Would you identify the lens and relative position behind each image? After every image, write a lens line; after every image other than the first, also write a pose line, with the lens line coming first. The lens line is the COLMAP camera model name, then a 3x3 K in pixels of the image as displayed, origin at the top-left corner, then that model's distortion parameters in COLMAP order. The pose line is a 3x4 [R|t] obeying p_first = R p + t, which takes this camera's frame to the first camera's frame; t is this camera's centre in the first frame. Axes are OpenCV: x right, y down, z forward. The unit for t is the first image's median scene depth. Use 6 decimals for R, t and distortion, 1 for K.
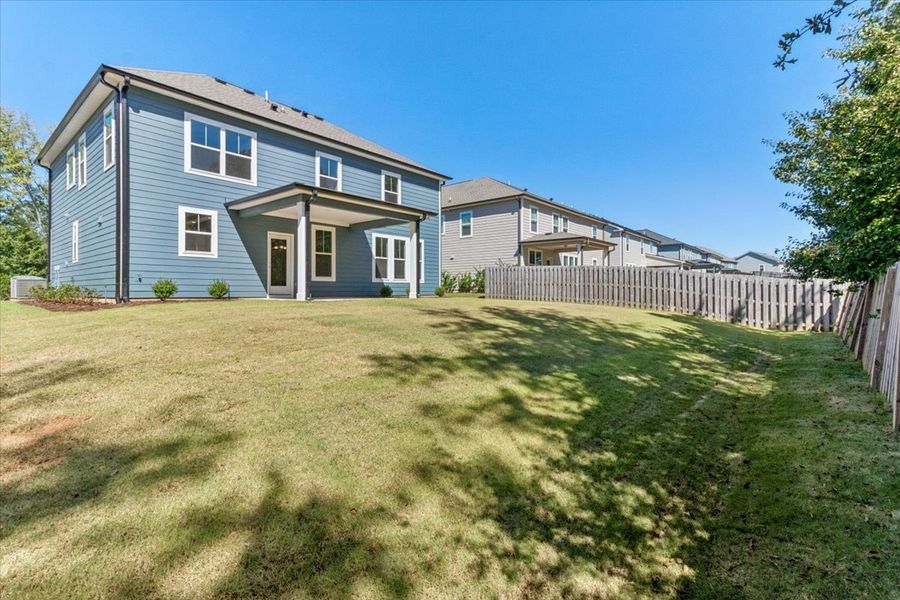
lens RADIAL K [[414.4, 0, 451.7], [0, 414.4, 290.0], [0, 0, 1]] dist [0.007398, -0.000686]
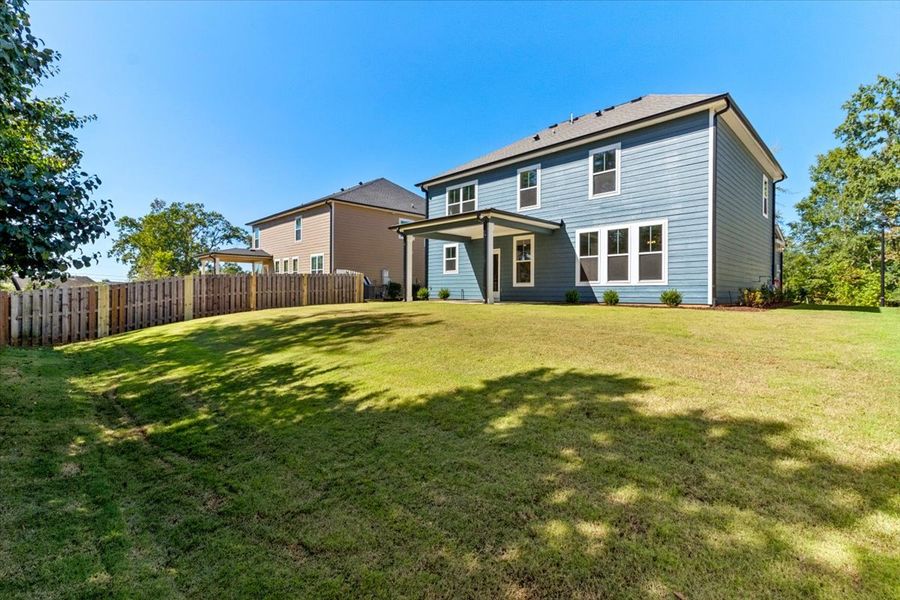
lens RADIAL K [[414.4, 0, 451.7], [0, 414.4, 297.2], [0, 0, 1]] dist [0.007398, -0.000686]
pose [[-0.095756, 0.002369, -0.995402, 0.766598], [-0.010060, 0.999944, 0.003347, 0.004124], [0.995354, 0.010334, -0.095727, 0.899141]]
